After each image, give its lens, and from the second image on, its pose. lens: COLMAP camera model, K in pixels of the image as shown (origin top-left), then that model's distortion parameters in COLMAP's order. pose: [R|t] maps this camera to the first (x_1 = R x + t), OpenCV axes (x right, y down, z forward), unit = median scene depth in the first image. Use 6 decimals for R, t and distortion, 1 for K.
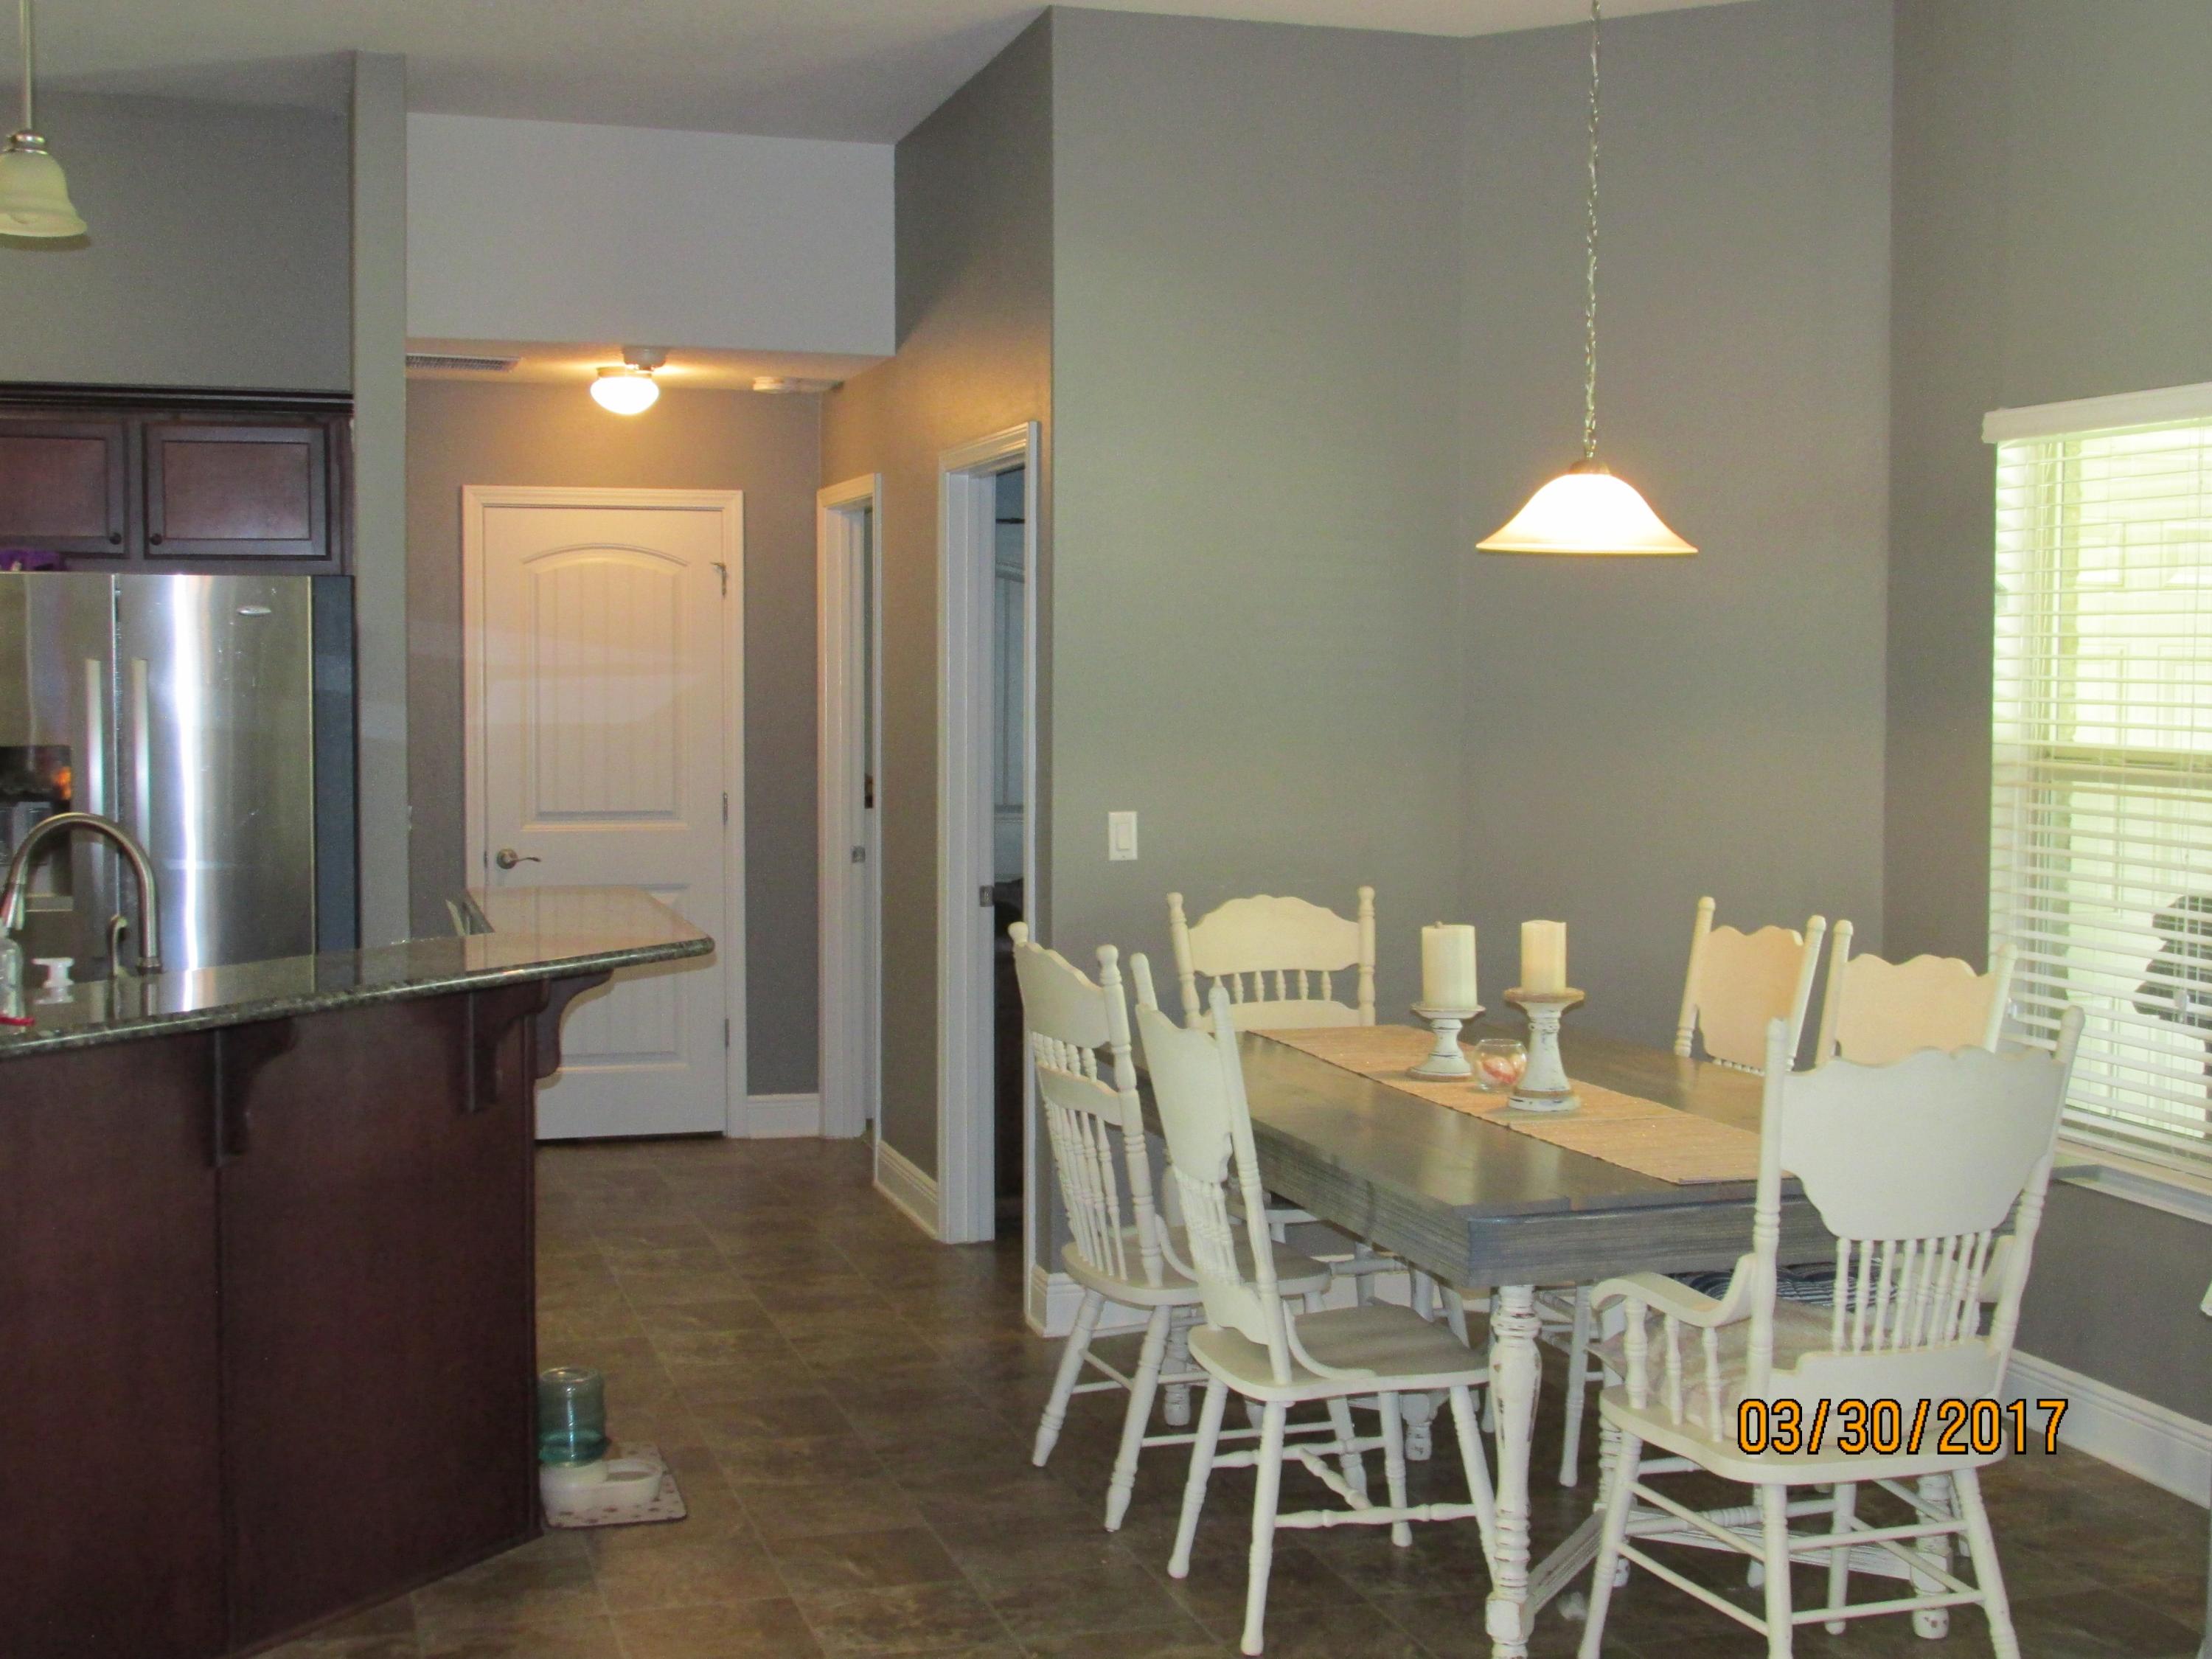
lens RADIAL K [[2767.9, 0, 1110.4], [0, 2767.9, 834.8], [0, 0, 1]] dist [-0.038165, 0.000000]
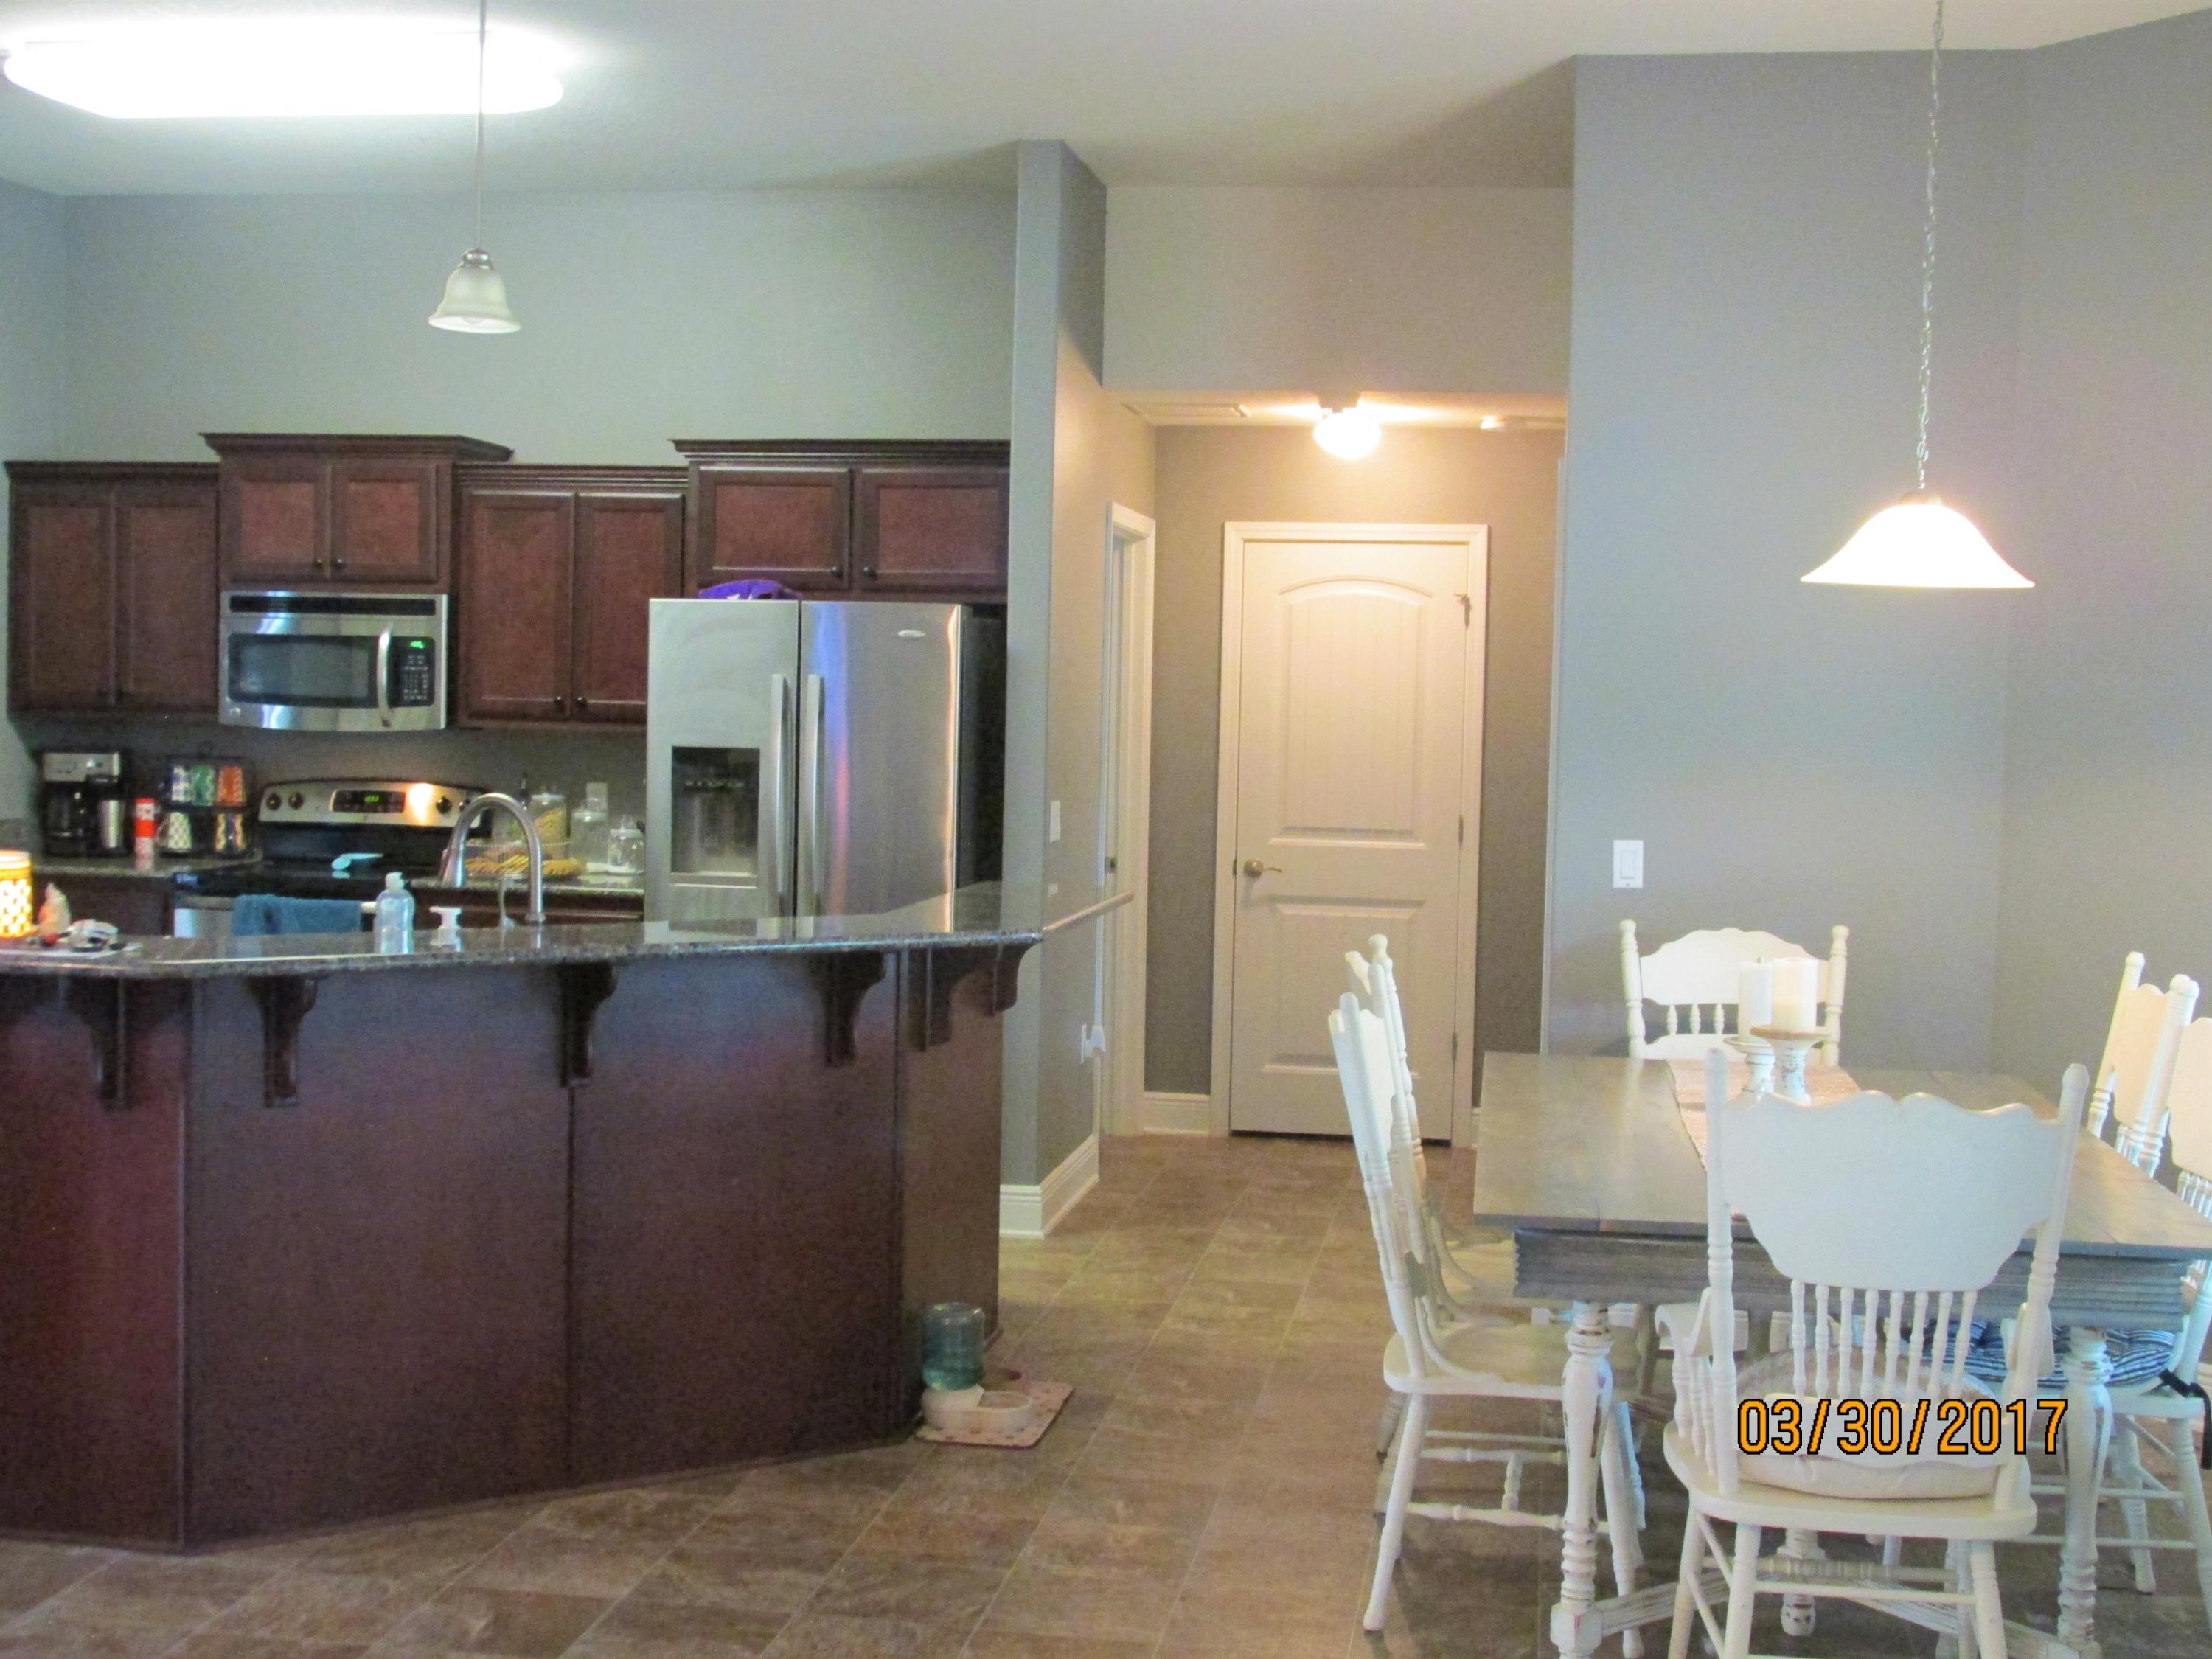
lens RADIAL K [[2767.9, 0, 1046.5], [0, 2767.9, 852.2], [0, 0, 1]] dist [-0.038165, 0.000000]
pose [[0.894199, 0.043656, -0.445535, 0.335803], [-0.045981, 0.998927, 0.005595, 0.000116], [0.445301, 0.015484, 0.895247, -0.003764]]
